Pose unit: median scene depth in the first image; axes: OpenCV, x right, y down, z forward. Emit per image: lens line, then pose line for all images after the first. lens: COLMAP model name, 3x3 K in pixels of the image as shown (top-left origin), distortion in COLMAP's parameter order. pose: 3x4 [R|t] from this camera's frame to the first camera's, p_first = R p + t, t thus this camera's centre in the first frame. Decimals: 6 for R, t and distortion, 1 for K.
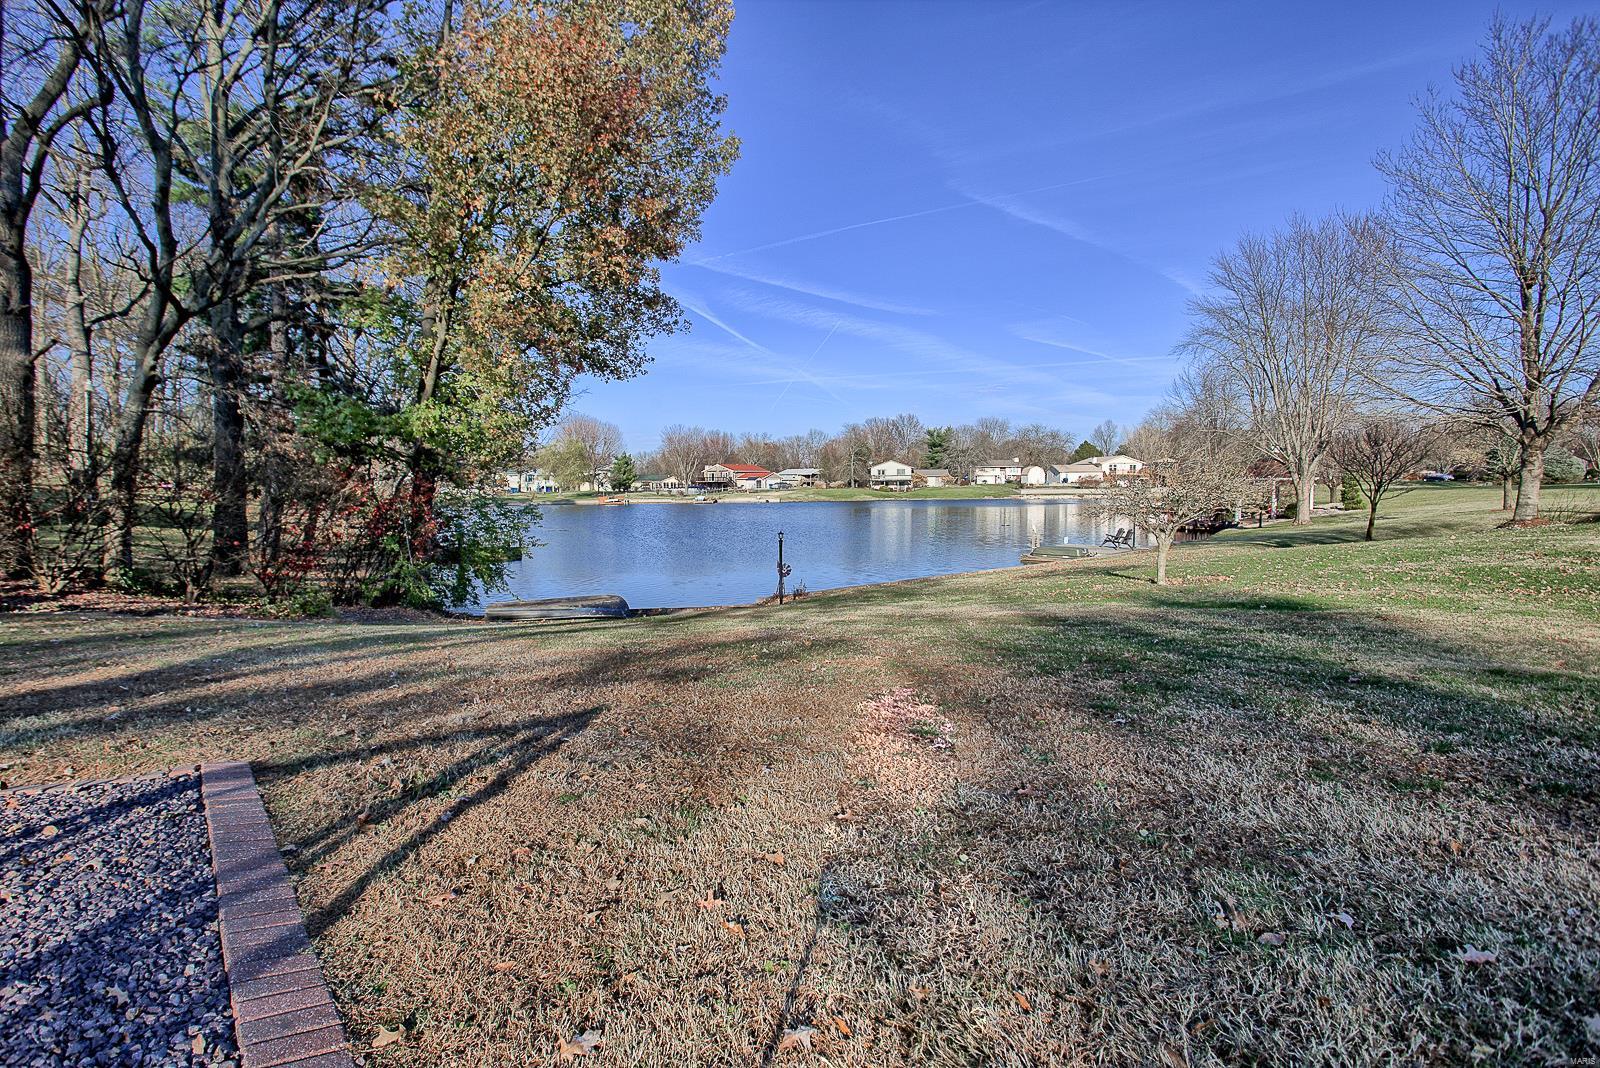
lens RADIAL K [[775.9, 0, 795.4], [0, 775.9, 535.1], [0, 0, 1]] dist [-0.002312, 0.000790]
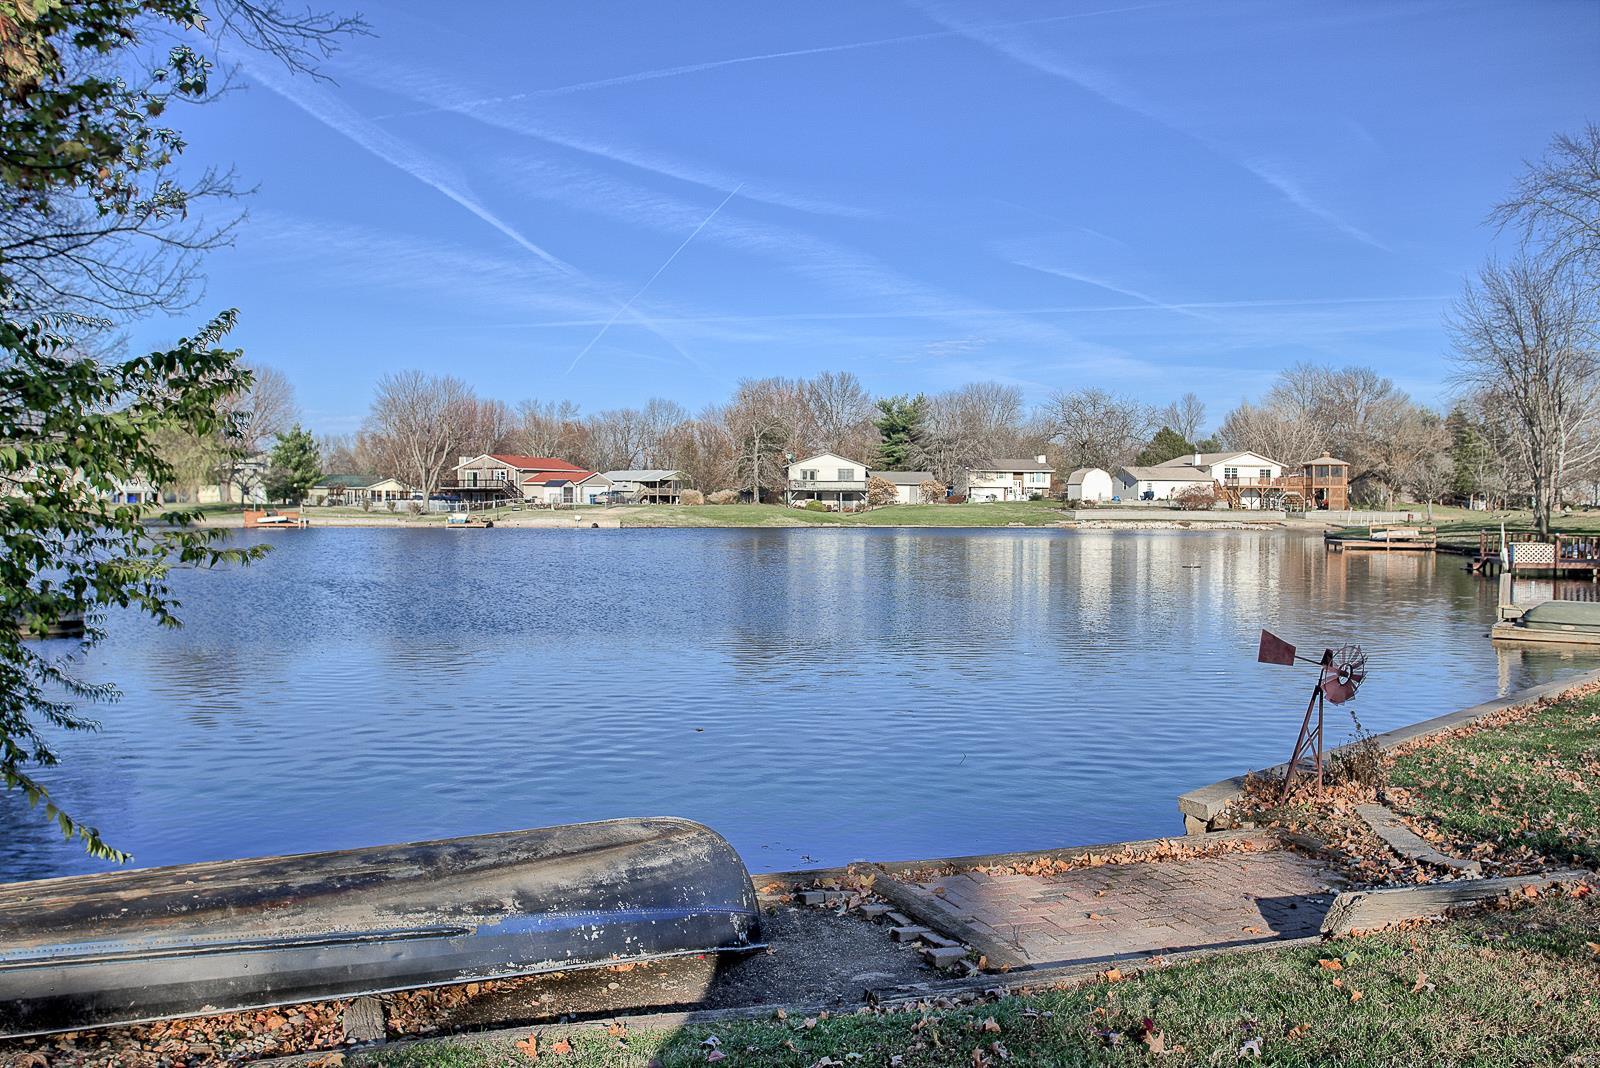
lens RADIAL K [[1394.0, 0, 795.1], [0, 1394.0, 537.3], [0, 0, 1]] dist [0.013978, -0.013631]
pose [[0.990043, 0.010851, 0.140343, -0.029028], [-0.004542, 0.998968, -0.045198, 0.003150], [-0.140689, 0.044111, 0.989071, 0.078153]]
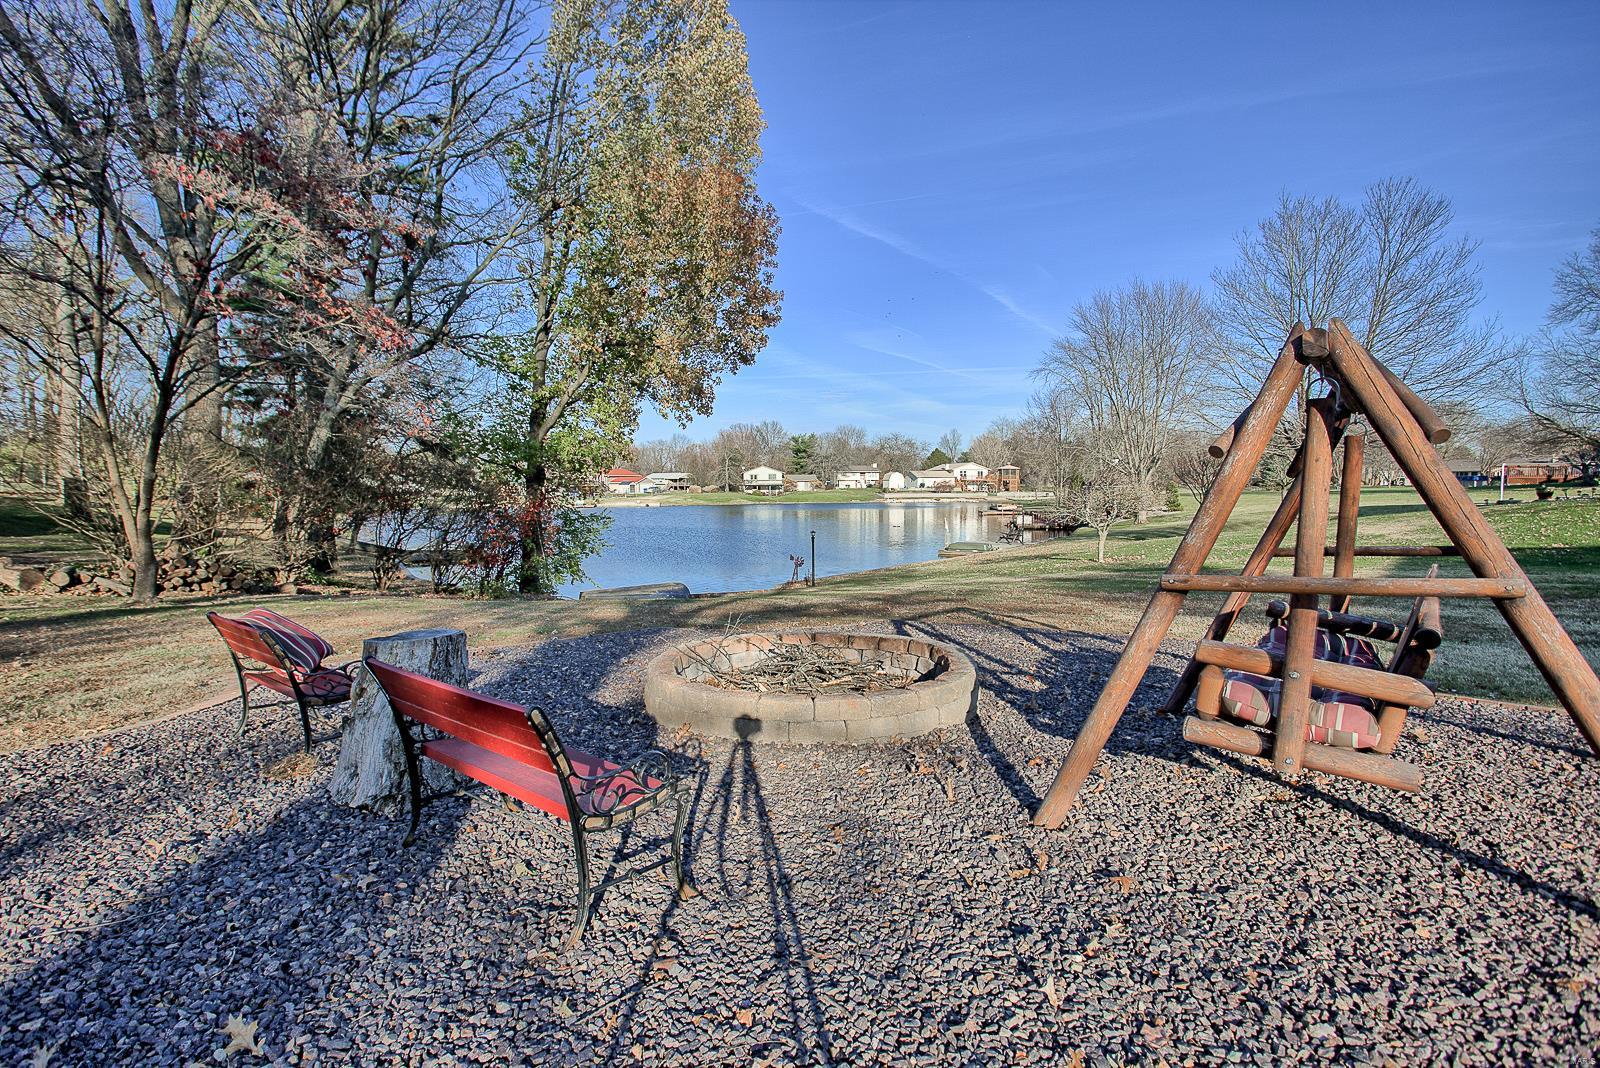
lens RADIAL K [[775.9, 0, 795.4], [0, 775.9, 535.1], [0, 0, 1]] dist [-0.002312, 0.000790]
pose [[0.981595, -0.010797, 0.190670, -0.033474], [0.011638, 0.999927, -0.003289, 0.000800], [-0.190621, 0.005448, 0.981649, -0.031037]]
